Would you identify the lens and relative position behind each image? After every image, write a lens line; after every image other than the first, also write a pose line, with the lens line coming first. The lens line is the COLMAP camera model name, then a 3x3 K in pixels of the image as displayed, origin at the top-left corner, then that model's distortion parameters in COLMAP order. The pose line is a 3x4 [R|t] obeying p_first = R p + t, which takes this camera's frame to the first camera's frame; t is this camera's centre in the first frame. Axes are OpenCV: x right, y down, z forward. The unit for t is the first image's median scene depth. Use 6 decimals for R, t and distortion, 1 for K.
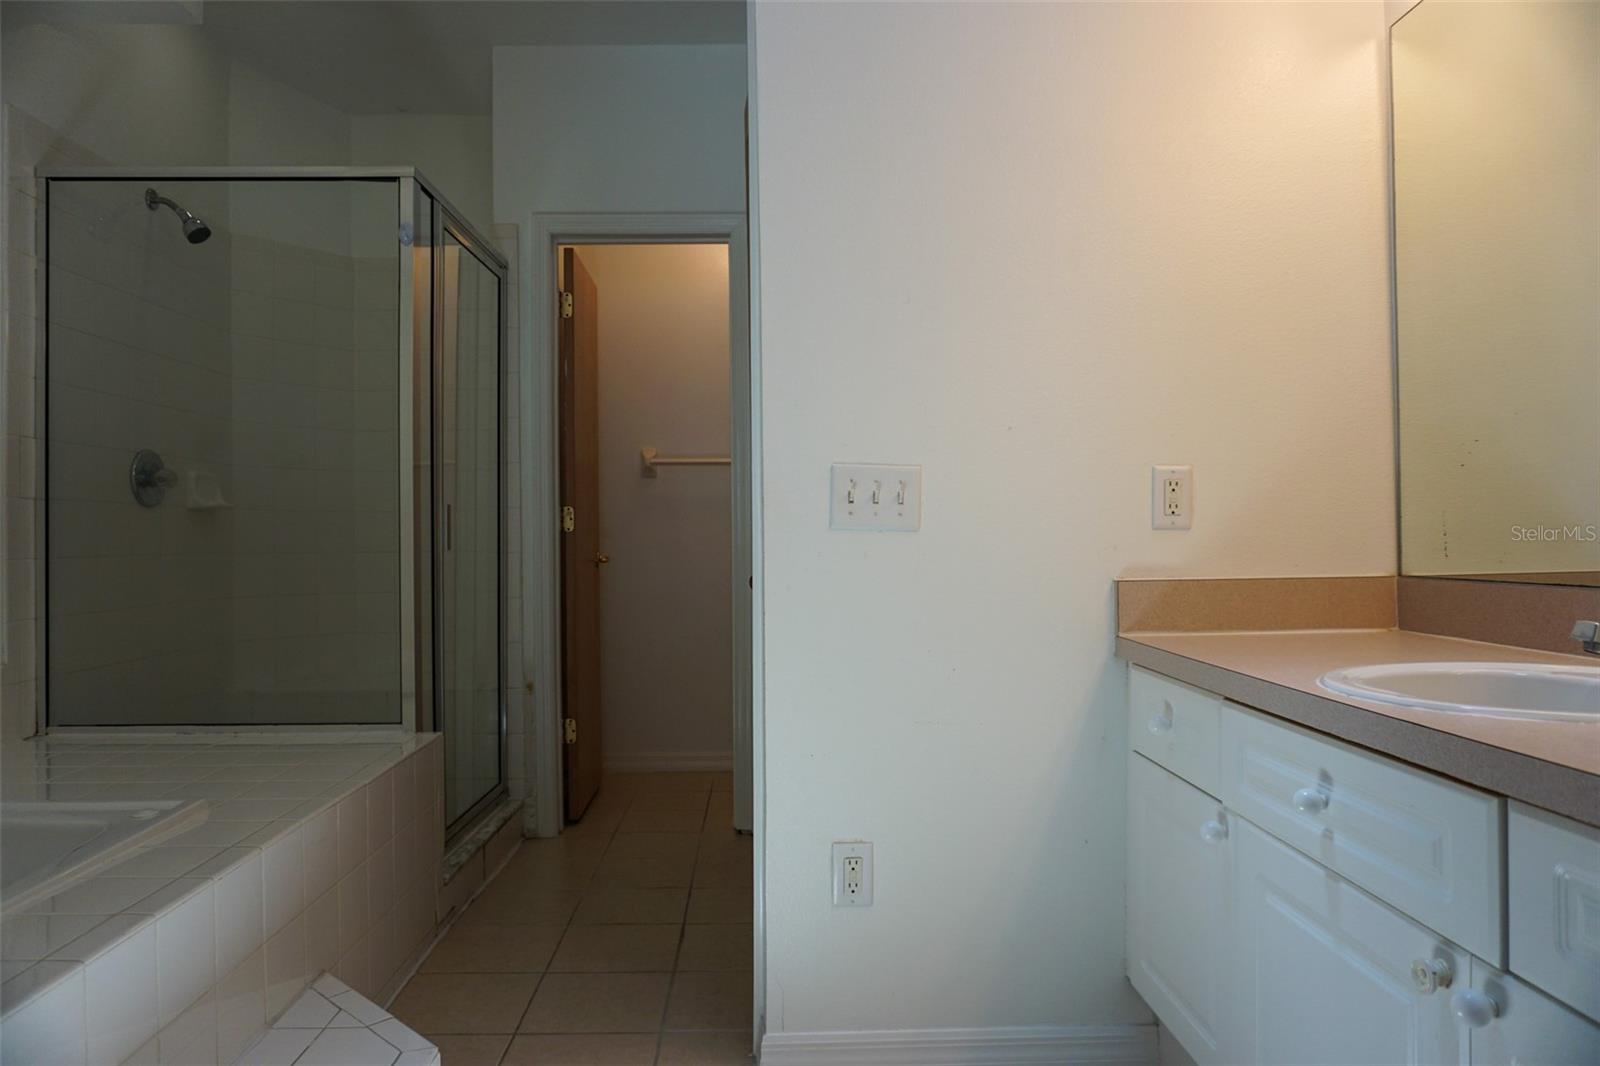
lens RADIAL K [[1062.4, 0, 800.0], [0, 1062.4, 533.0], [0, 0, 1]] dist [-0.033569, 0.003039]
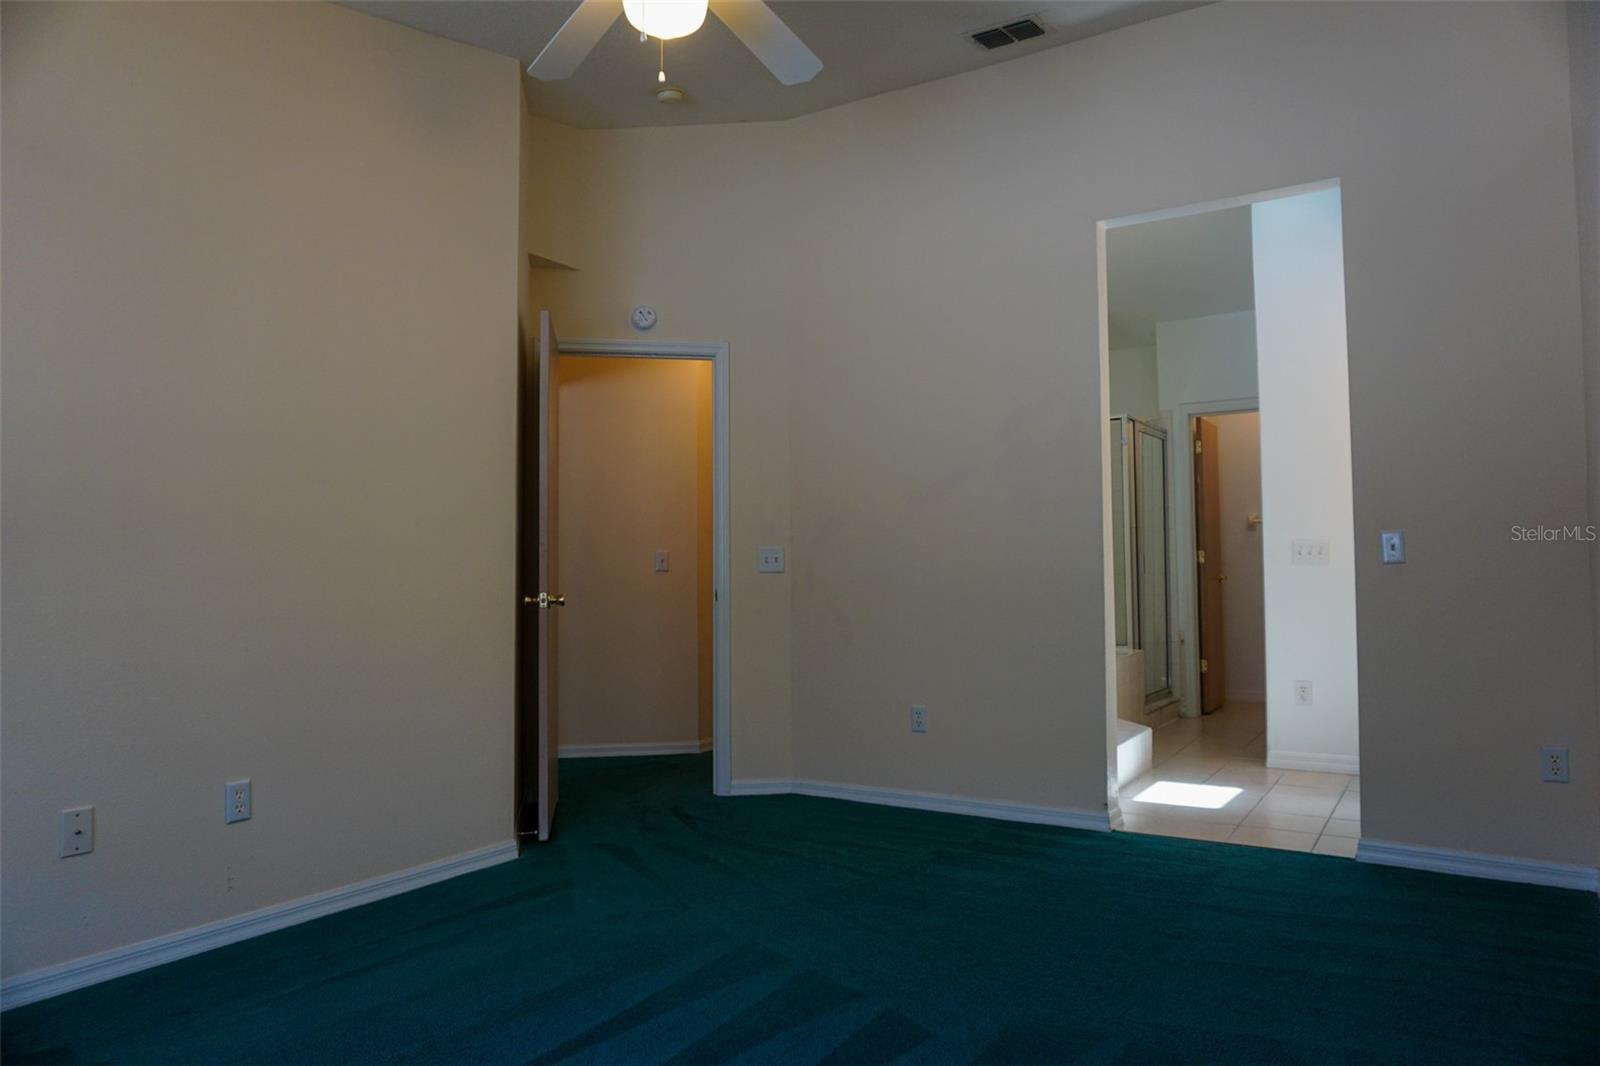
lens RADIAL K [[1062.4, 0, 800.0], [0, 1062.4, 533.0], [0, 0, 1]] dist [-0.033569, 0.003039]
pose [[0.824687, -0.022522, -0.565141, 0.279146], [0.009574, 0.999620, -0.025867, -0.013993], [0.565508, 0.015922, 0.824589, -1.043720]]
